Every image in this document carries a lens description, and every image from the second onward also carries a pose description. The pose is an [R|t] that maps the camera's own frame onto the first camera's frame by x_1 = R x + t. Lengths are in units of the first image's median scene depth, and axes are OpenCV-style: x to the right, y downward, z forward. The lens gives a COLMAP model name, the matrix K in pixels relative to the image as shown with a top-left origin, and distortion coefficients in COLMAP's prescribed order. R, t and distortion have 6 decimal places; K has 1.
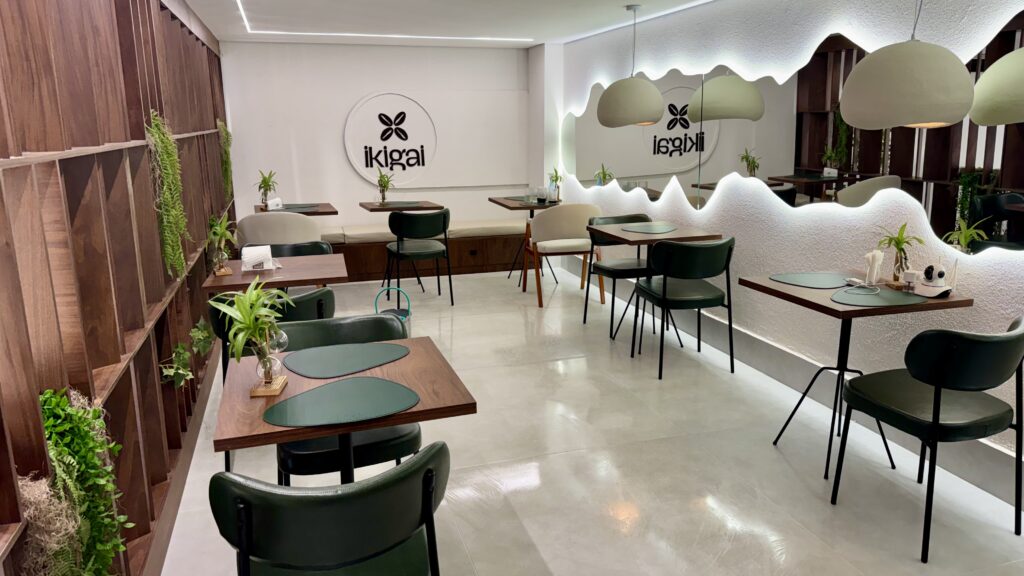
lens RADIAL K [[762.6, 0, 493.4], [0, 762.6, 287.9], [0, 0, 1]] dist [0.071778, -0.072886]
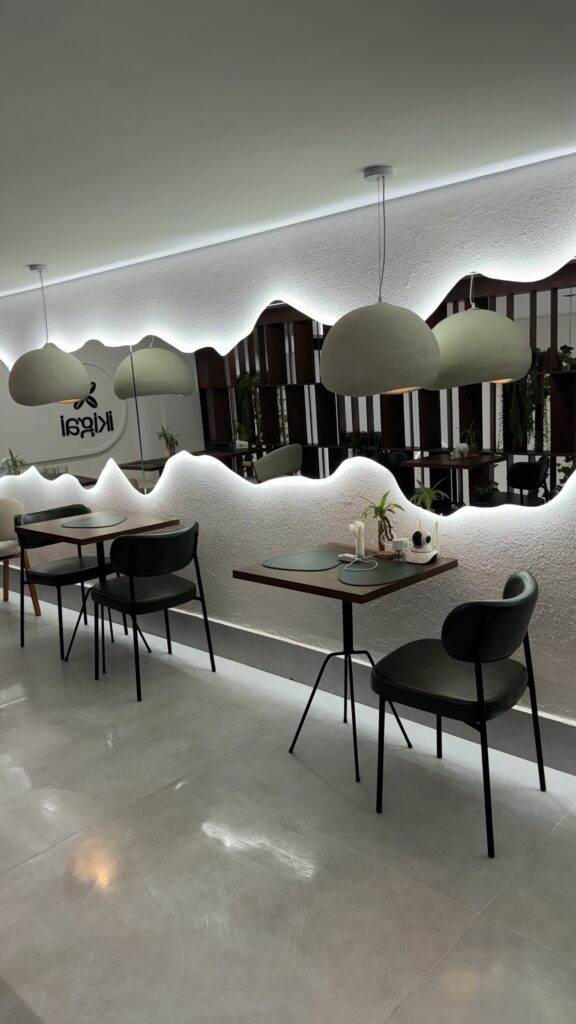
lens RADIAL K [[762.6, 0, 303.8], [0, 762.6, 498.3], [0, 0, 1]] dist [0.071778, -0.072886]
pose [[0.854865, -0.100713, 0.508981, -0.024316], [0.145599, 0.988129, -0.049020, -0.023321], [-0.498002, 0.116012, 0.859381, 0.126899]]
